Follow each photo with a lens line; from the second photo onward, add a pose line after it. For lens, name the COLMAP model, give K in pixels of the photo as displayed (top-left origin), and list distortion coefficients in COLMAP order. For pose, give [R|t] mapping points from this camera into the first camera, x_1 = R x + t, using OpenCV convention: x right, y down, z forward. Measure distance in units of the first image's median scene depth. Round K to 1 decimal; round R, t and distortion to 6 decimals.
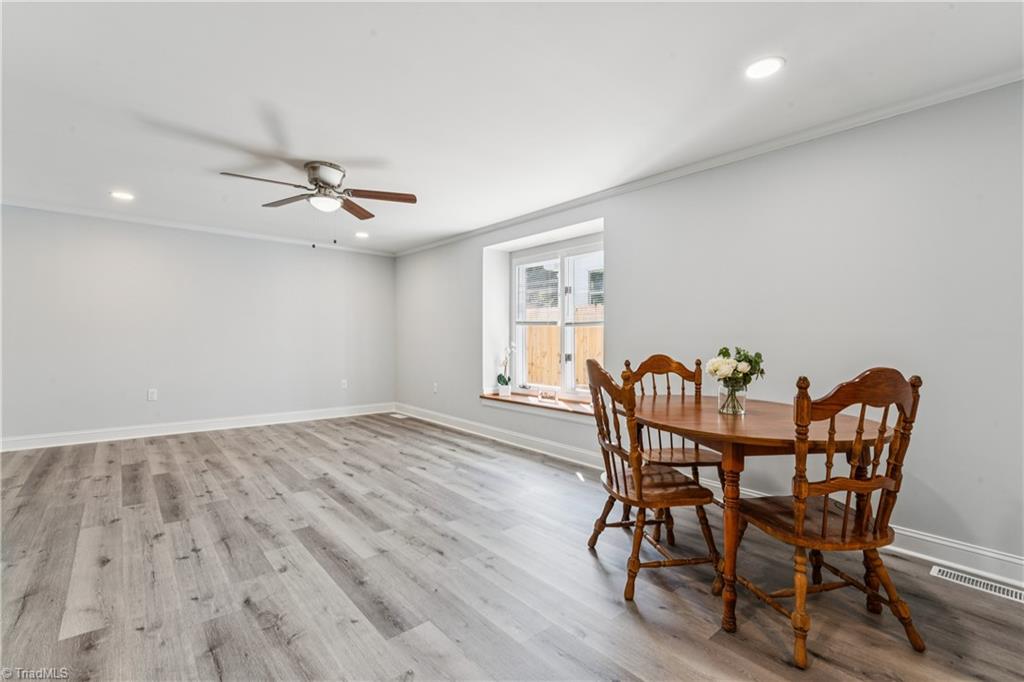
lens RADIAL K [[457.2, 0, 509.4], [0, 457.2, 343.5], [0, 0, 1]] dist [-0.000525, 0.000711]
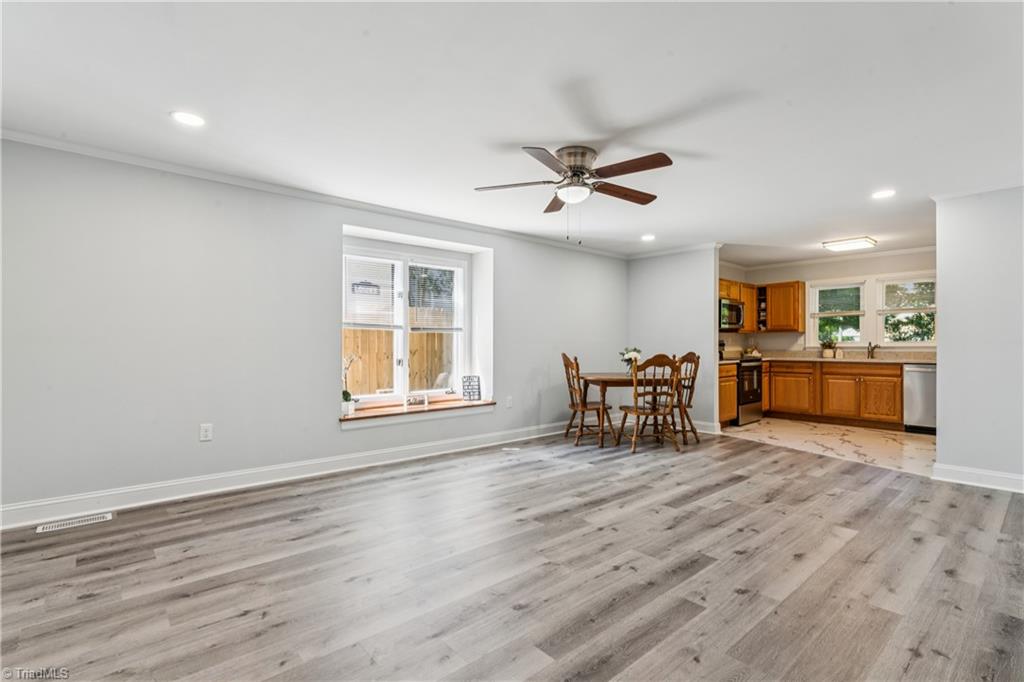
lens RADIAL K [[481.1, 0, 507.5], [0, 481.1, 346.0], [0, 0, 1]] dist [0.001704, 0.000157]
pose [[-0.010317, -0.013936, 0.999850, -1.500573], [0.007507, 0.999874, 0.014014, -0.028146], [-0.999919, 0.007651, -0.010211, 1.267803]]
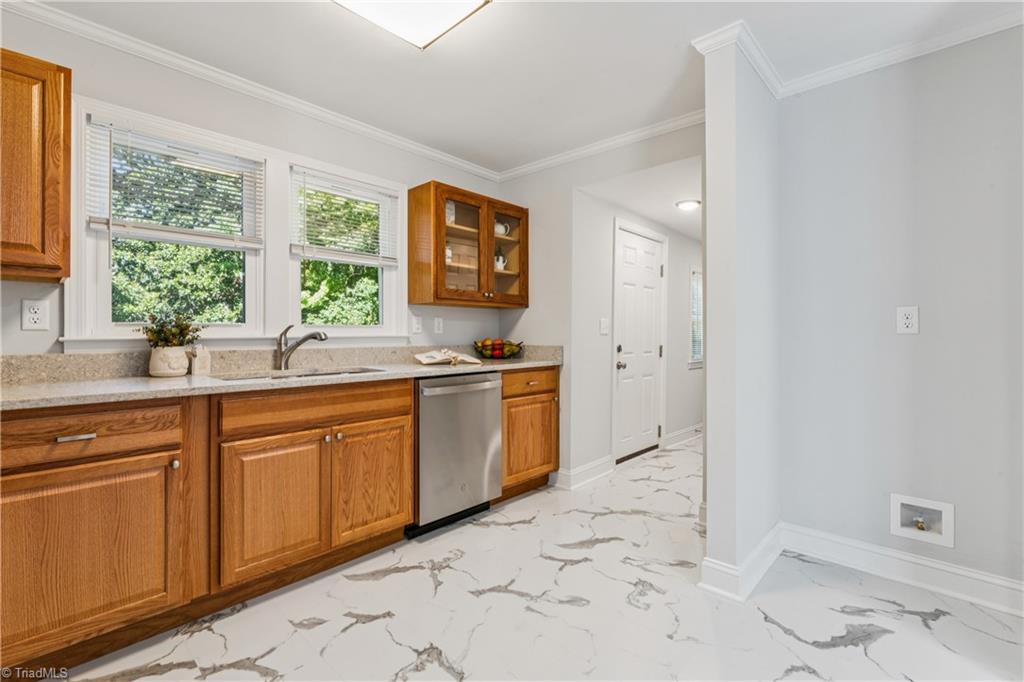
lens RADIAL K [[459.9, 0, 515.6], [0, 459.9, 333.8], [0, 0, 1]] dist [-0.000811, -0.000075]
pose [[-0.993592, -0.010497, -0.112534, 0.433370], [-0.011059, 0.999929, 0.004370, 0.004706], [0.112480, 0.005586, -0.993638, 0.389947]]
